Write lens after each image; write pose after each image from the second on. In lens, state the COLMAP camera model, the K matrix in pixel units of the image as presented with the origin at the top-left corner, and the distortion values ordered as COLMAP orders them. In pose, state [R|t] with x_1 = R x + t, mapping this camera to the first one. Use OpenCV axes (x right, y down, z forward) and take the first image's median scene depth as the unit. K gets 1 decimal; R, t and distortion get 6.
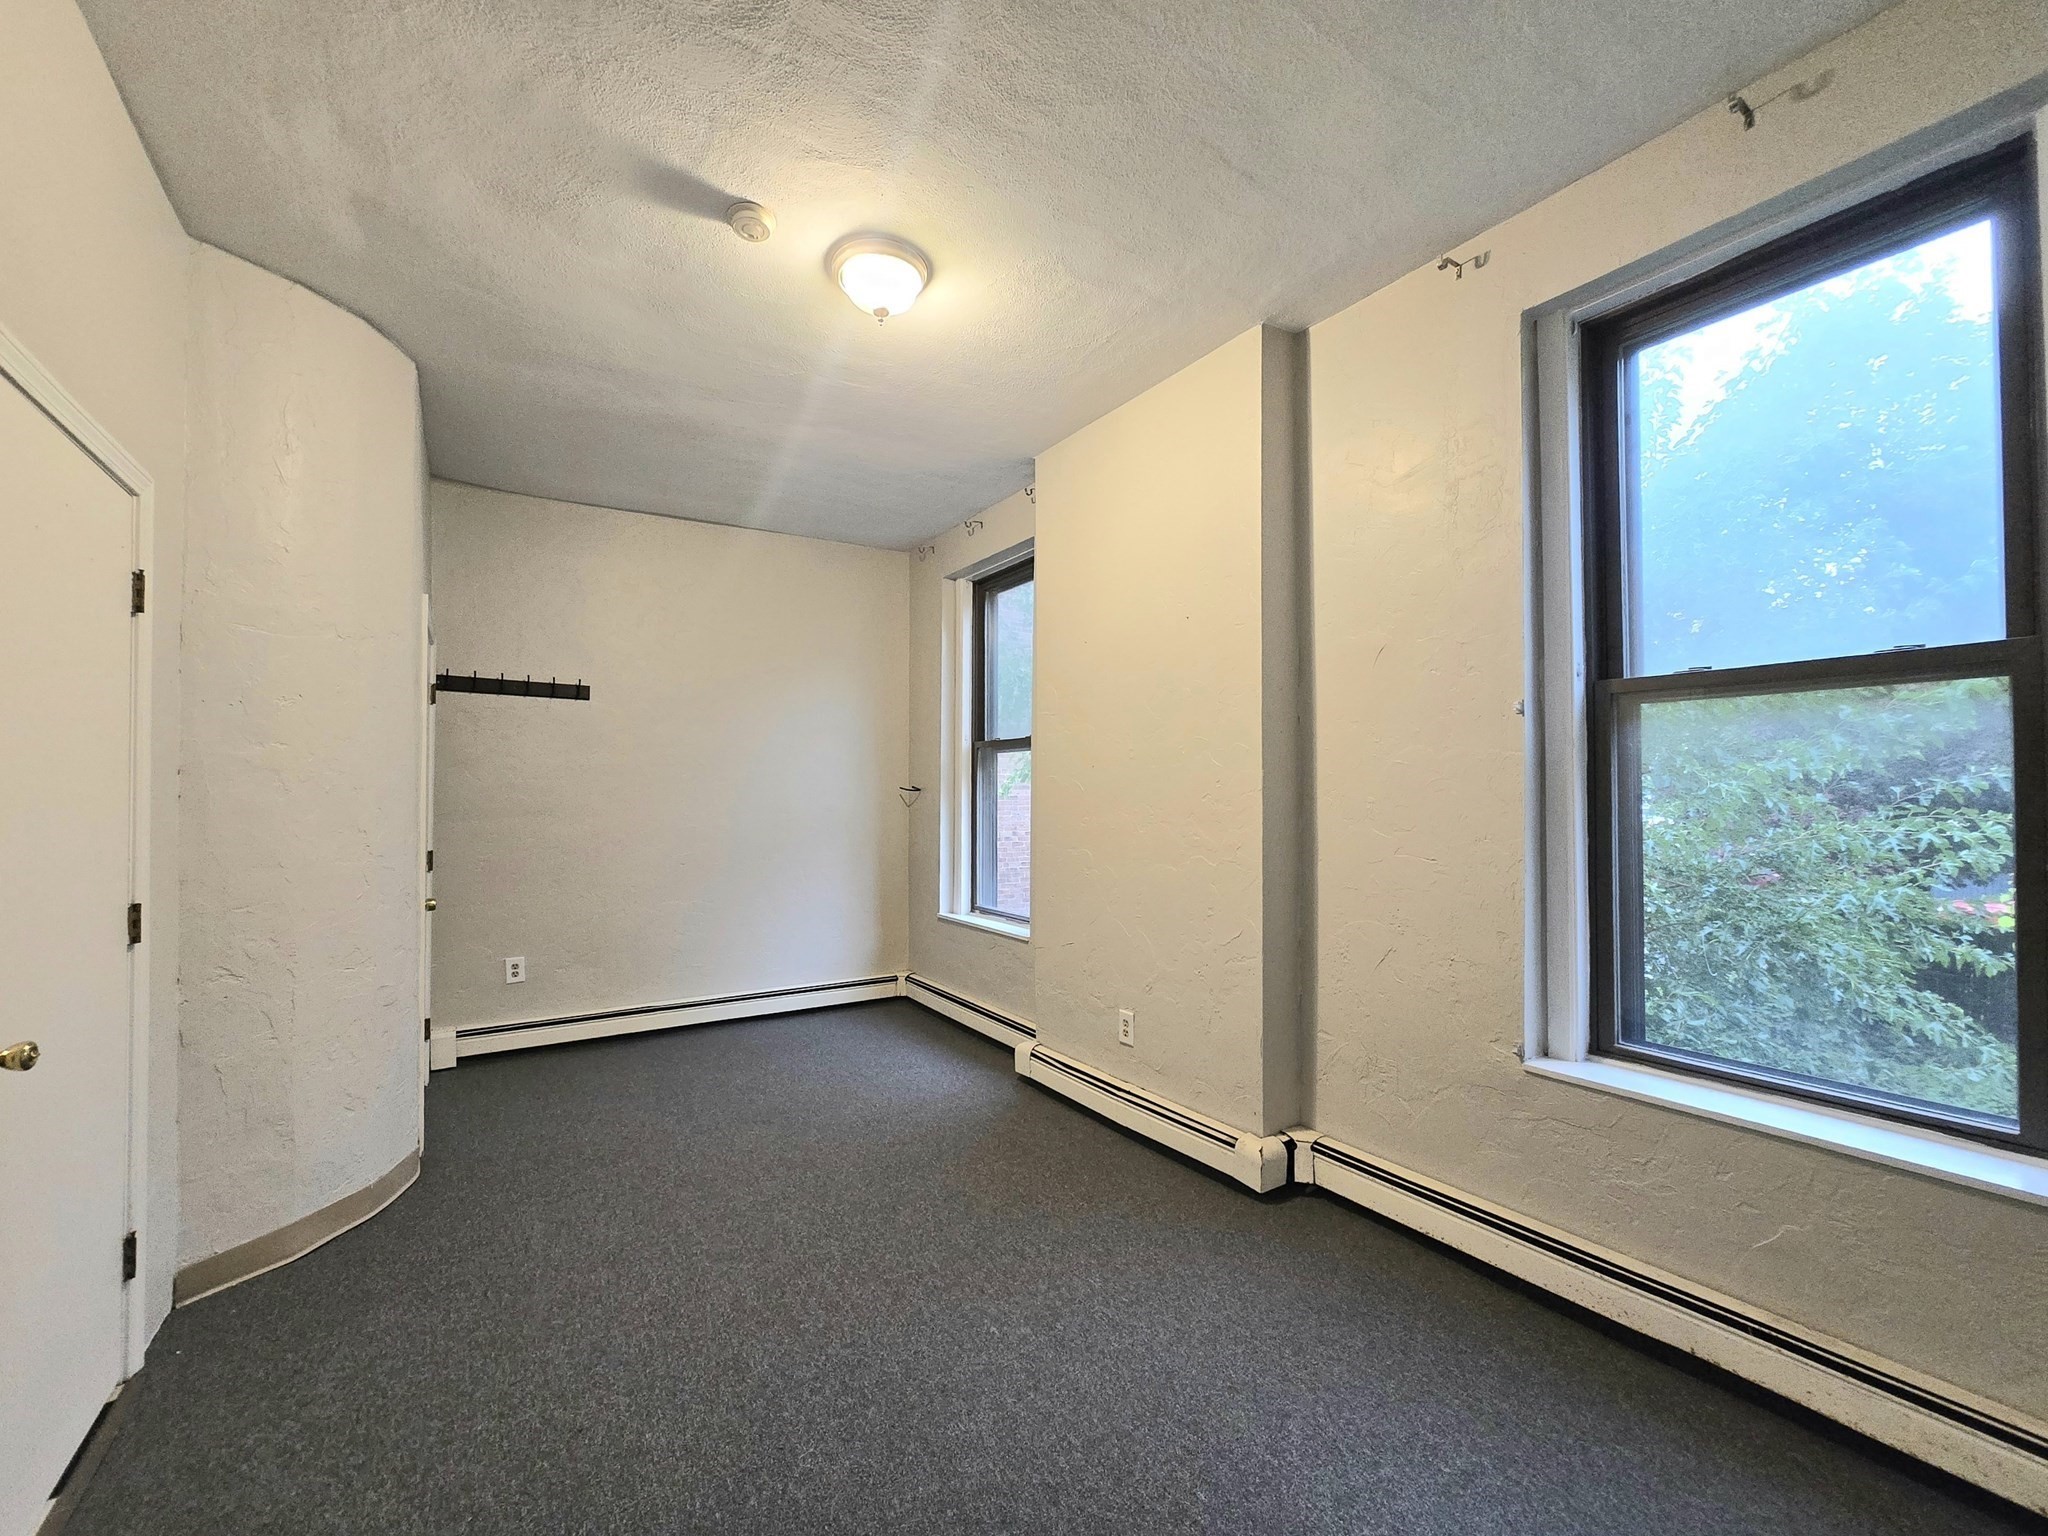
lens RADIAL K [[841.9, 0, 1006.8], [0, 841.9, 782.6], [0, 0, 1]] dist [0.001591, -0.000164]
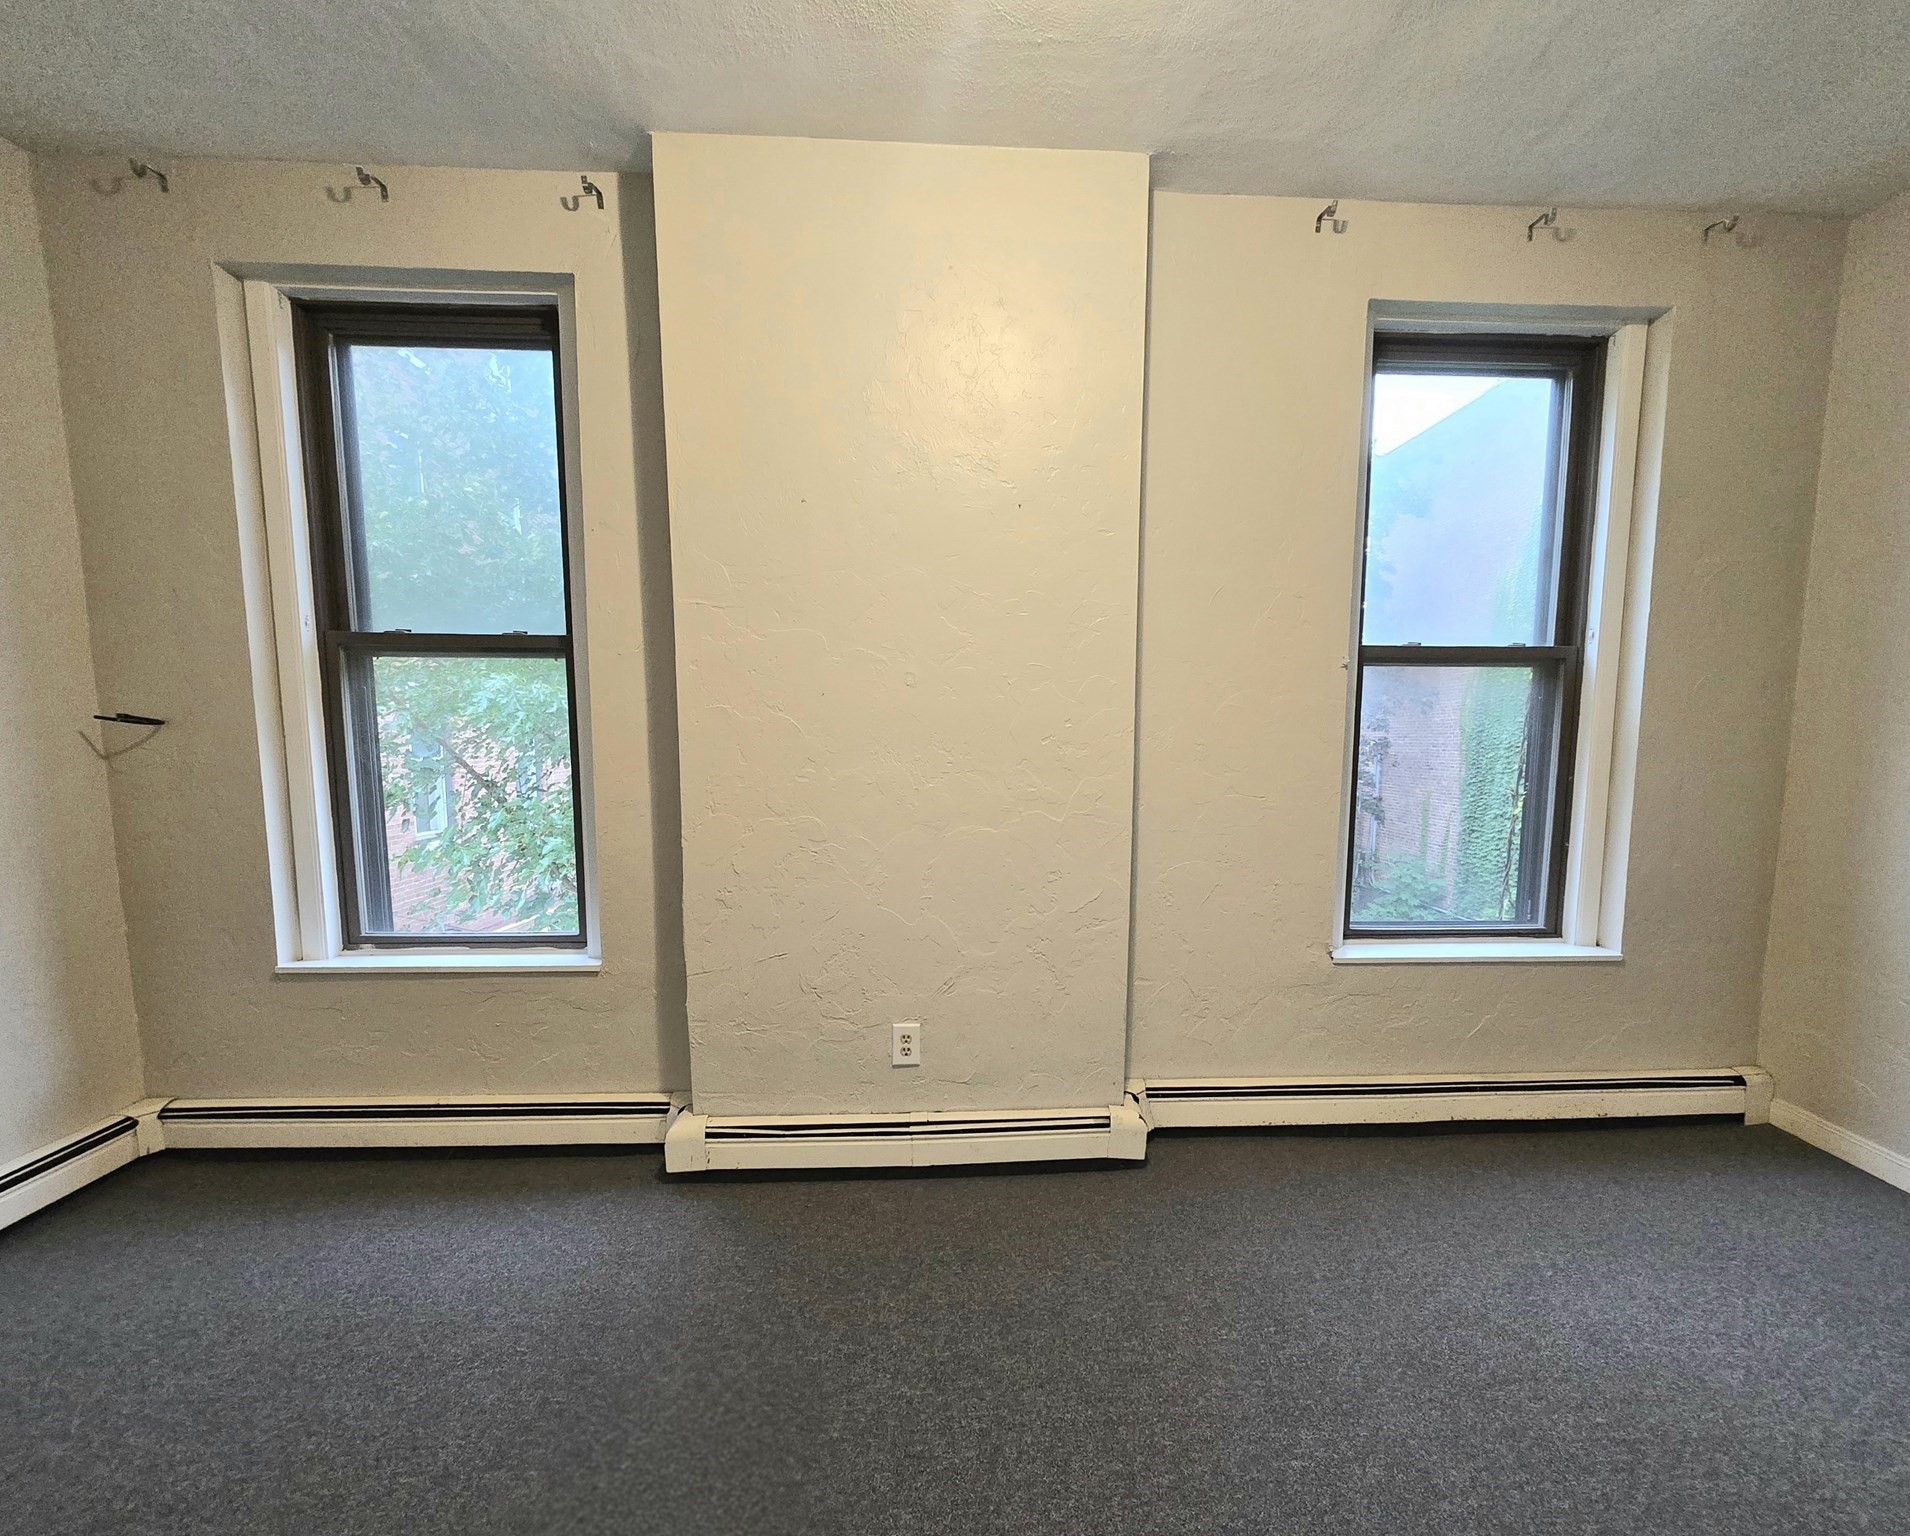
lens RADIAL K [[856.7, 0, 990.1], [0, 856.7, 831.9], [0, 0, 1]] dist [0.001390, 0.000295]
pose [[0.492483, -0.099800, 0.864581, -0.556587], [-0.017172, 0.992096, 0.124300, 0.004059], [-0.870153, -0.076063, 0.486877, 0.678260]]
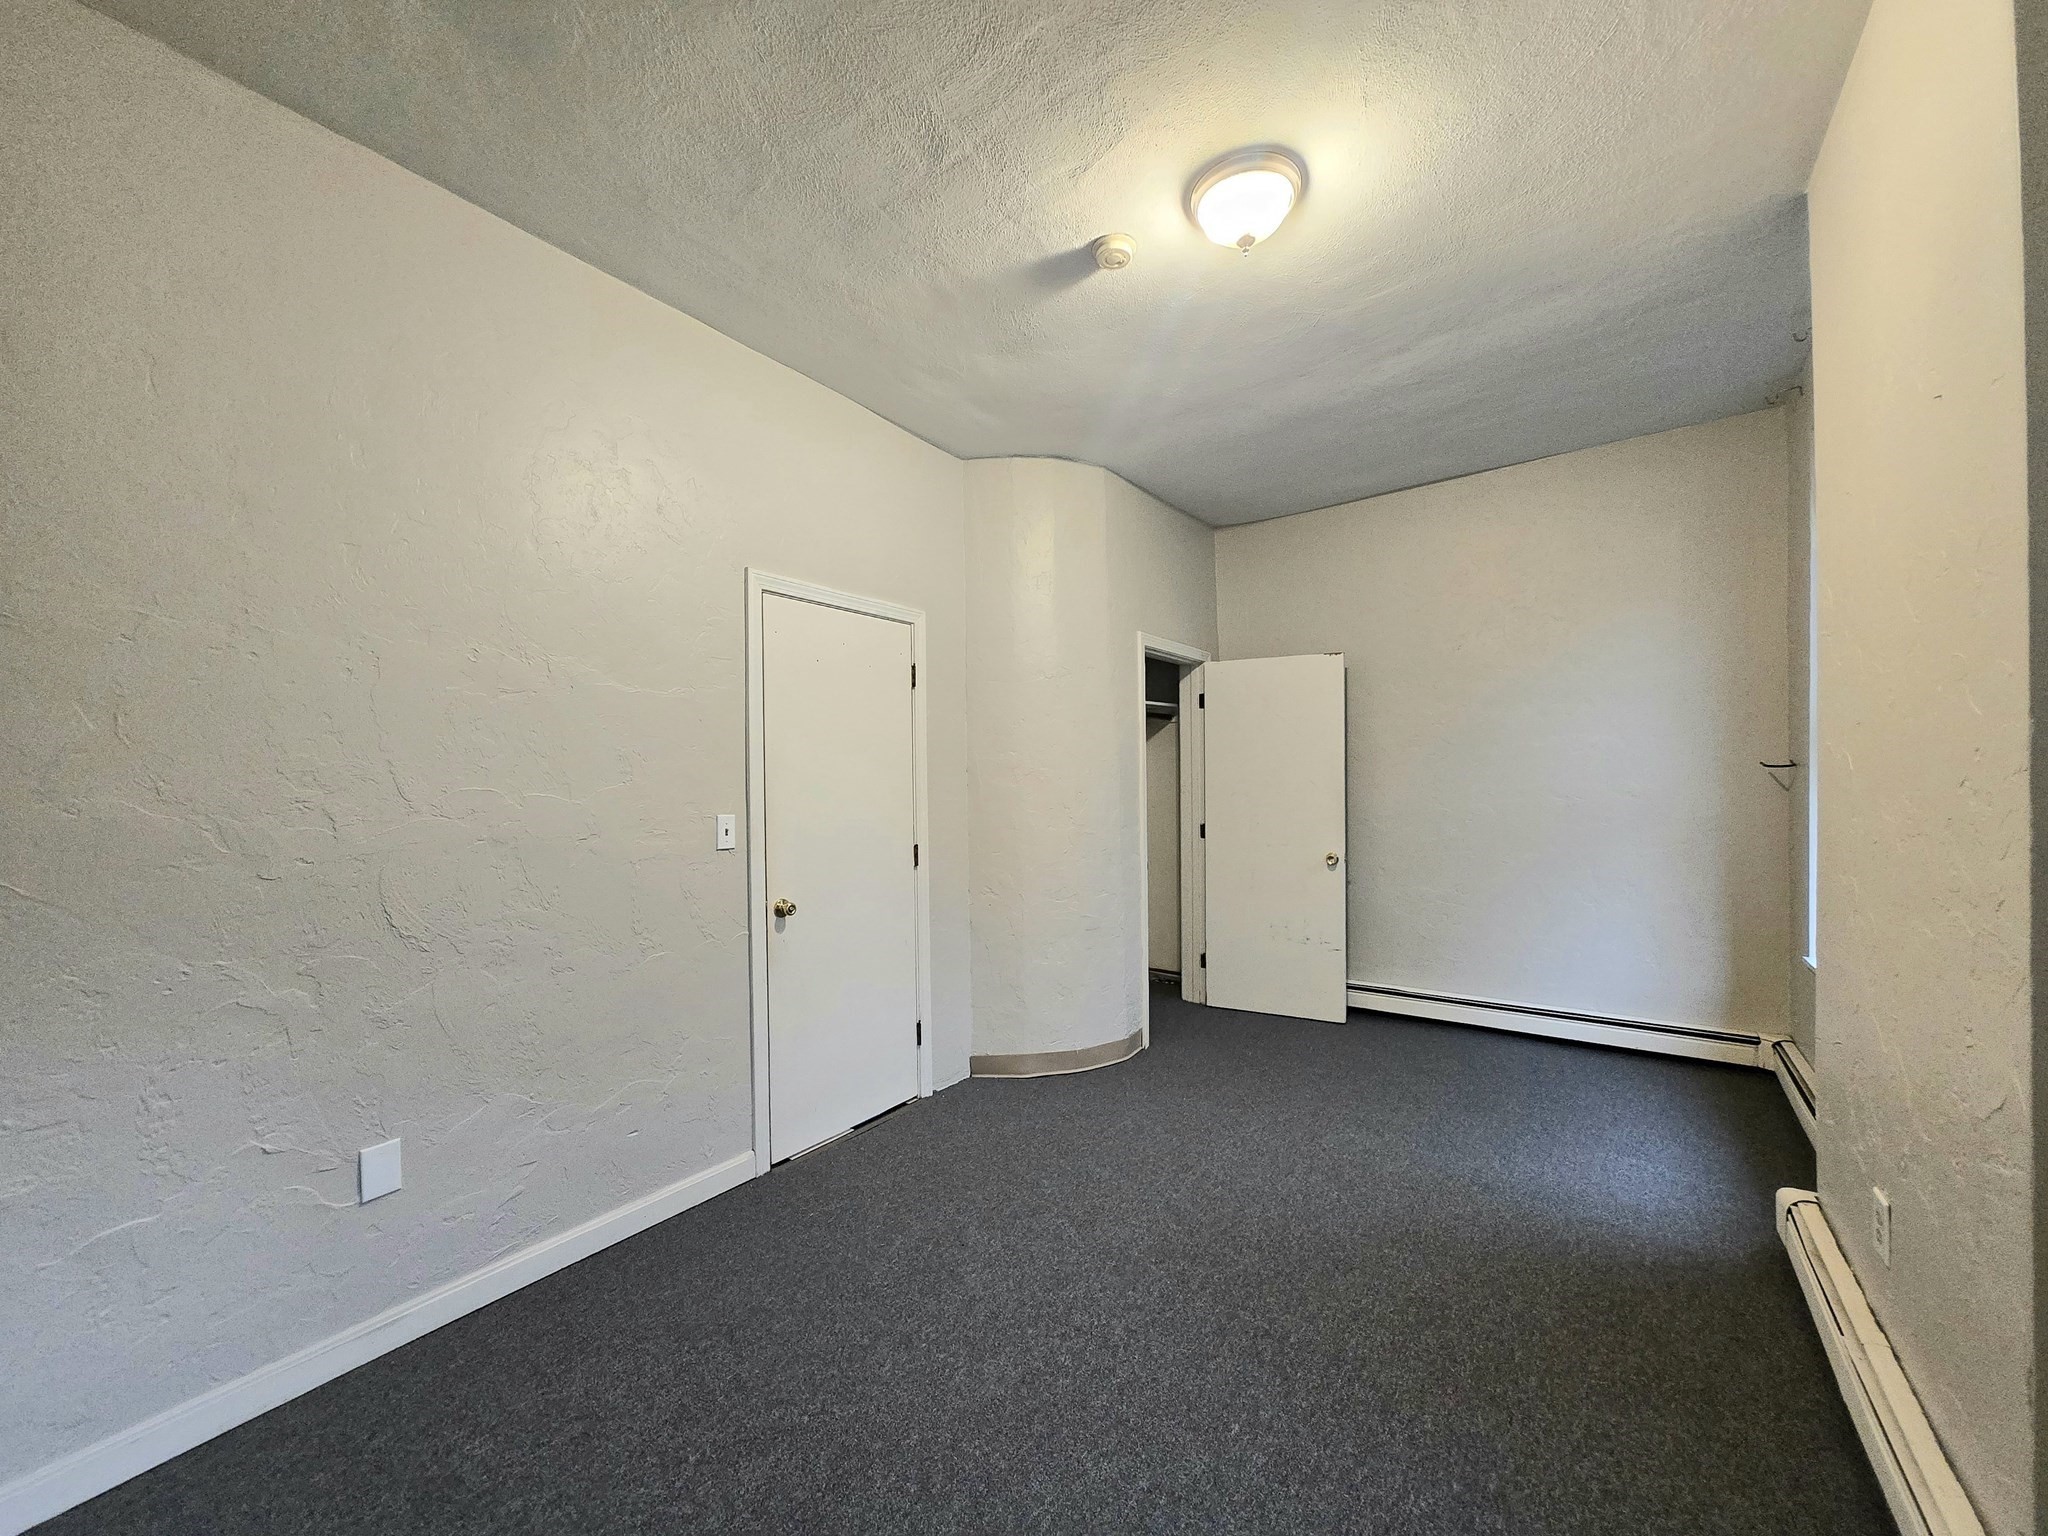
lens RADIAL K [[801.1, 0, 1017.3], [0, 801.1, 782.1], [0, 0, 1]] dist [-0.000497, -0.000154]
pose [[0.367794, -0.001601, -0.929906, 0.478887], [0.028616, 0.999544, 0.009597, -0.003188], [0.929467, -0.030140, 0.367672, 0.392356]]
